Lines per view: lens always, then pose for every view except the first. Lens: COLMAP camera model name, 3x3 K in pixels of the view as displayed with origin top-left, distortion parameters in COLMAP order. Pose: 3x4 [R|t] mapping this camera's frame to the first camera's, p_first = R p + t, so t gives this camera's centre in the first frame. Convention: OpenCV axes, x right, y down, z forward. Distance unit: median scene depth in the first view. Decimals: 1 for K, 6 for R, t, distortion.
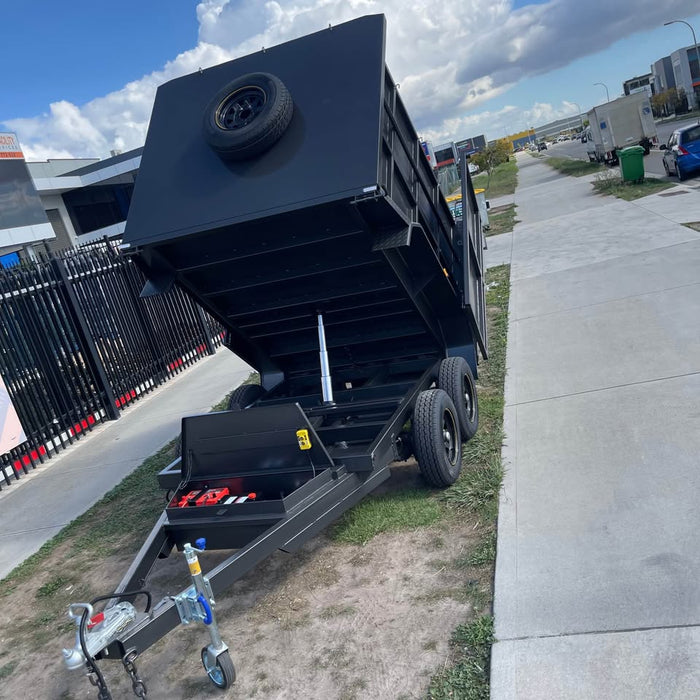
lens RADIAL K [[704.7, 0, 346.1], [0, 704.7, 358.7], [0, 0, 1]] dist [0.057837, -0.089289]
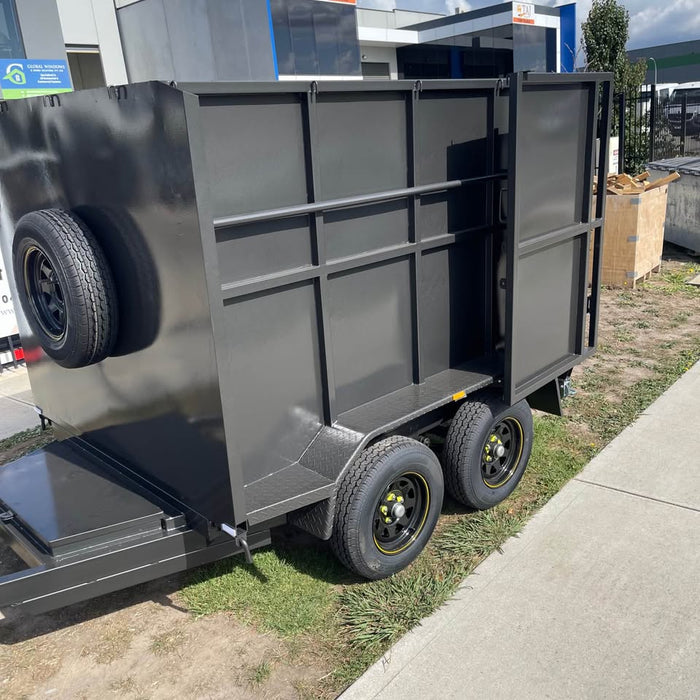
lens RADIAL K [[704.7, 0, 346.1], [0, 704.7, 358.7], [0, 0, 1]] dist [0.057837, -0.089289]
pose [[0.875012, 0.310677, -0.371261, 0.217805], [-0.245598, 0.945772, 0.212595, -0.110979], [0.417177, -0.094842, 0.903863, 0.282903]]
